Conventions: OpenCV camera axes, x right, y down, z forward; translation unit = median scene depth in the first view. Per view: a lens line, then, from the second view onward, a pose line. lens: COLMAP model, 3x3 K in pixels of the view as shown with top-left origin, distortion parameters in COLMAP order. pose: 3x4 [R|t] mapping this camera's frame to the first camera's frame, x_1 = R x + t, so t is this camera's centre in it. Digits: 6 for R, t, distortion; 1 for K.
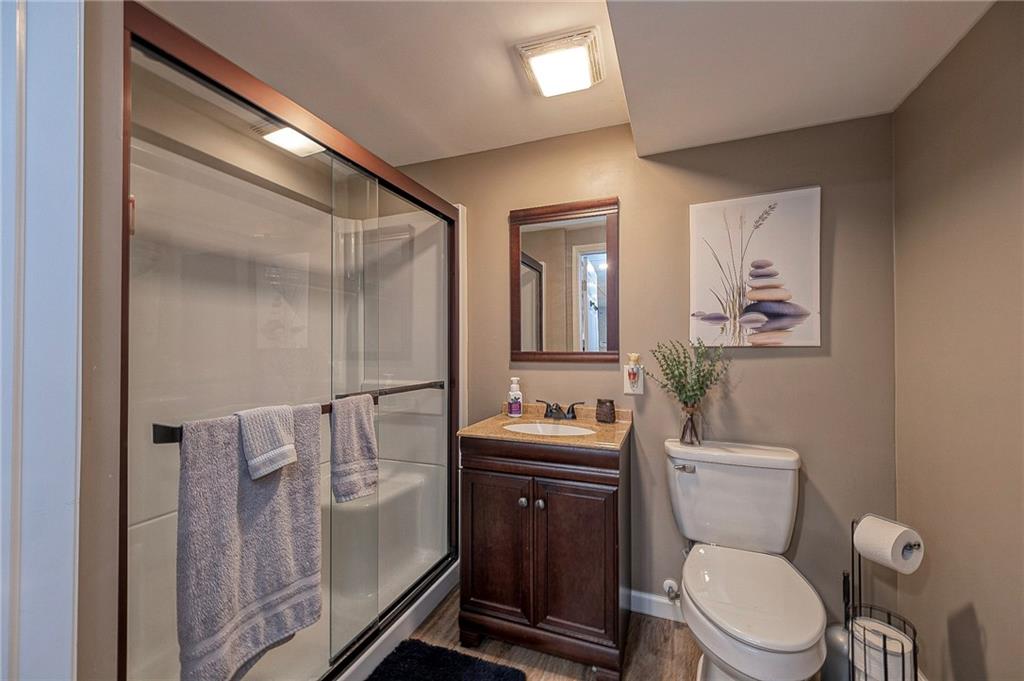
lens RADIAL K [[431.4, 0, 511.5], [0, 431.4, 344.0], [0, 0, 1]] dist [0.000924, 0.000024]
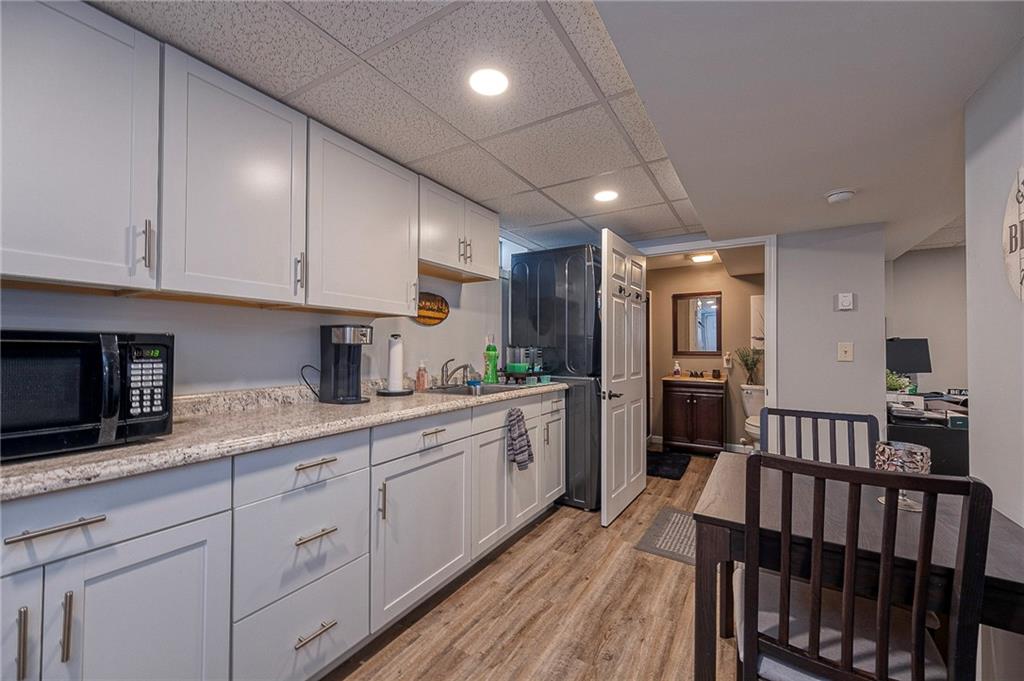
lens RADIAL K [[396.8, 0, 515.9], [0, 396.8, 341.8], [0, 0, 1]] dist [-0.000905, -0.000107]
pose [[0.979802, -0.000181, -0.199971, -0.490934], [-0.000408, 0.999996, -0.002905, -0.032725], [0.199970, 0.002928, 0.979798, -1.600527]]
